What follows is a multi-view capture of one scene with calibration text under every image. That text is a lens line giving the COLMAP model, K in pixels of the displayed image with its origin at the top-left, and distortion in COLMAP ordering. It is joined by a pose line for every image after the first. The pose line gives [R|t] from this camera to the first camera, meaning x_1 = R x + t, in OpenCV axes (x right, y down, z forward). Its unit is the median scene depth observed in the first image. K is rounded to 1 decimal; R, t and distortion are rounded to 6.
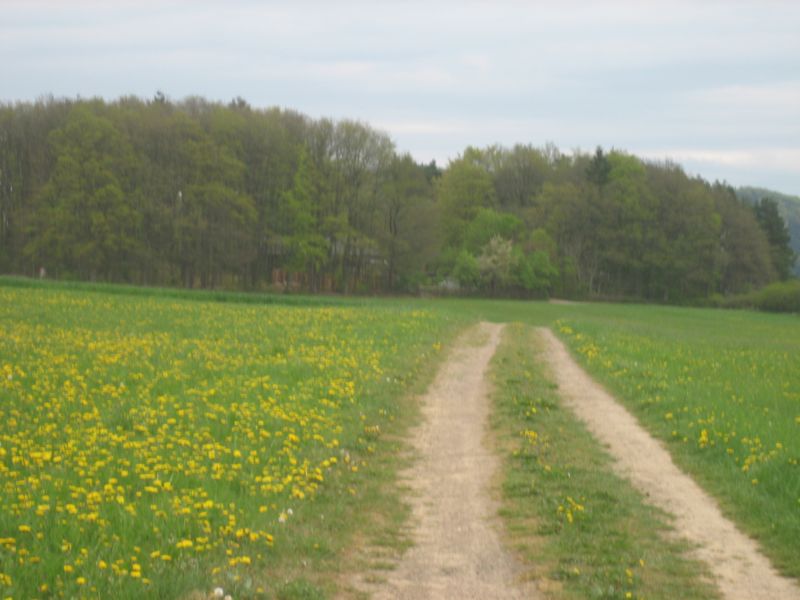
lens RADIAL K [[2440.2, 0, 400.1], [0, 2440.2, 300.1], [0, 0, 1]] dist [0.177877, 0.000000]
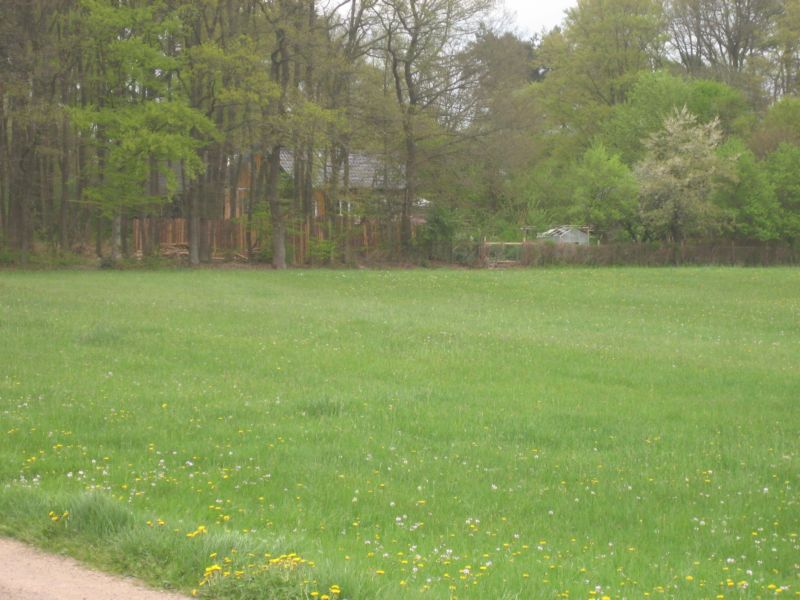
lens RADIAL K [[2440.2, 0, 399.8], [0, 2440.2, 300.0], [0, 0, 1]] dist [0.177877, 0.000000]
pose [[0.995958, -0.041164, -0.079834, 0.024895], [0.040204, 0.999099, -0.013597, 0.008356], [0.080322, 0.010332, 0.996715, 0.603189]]
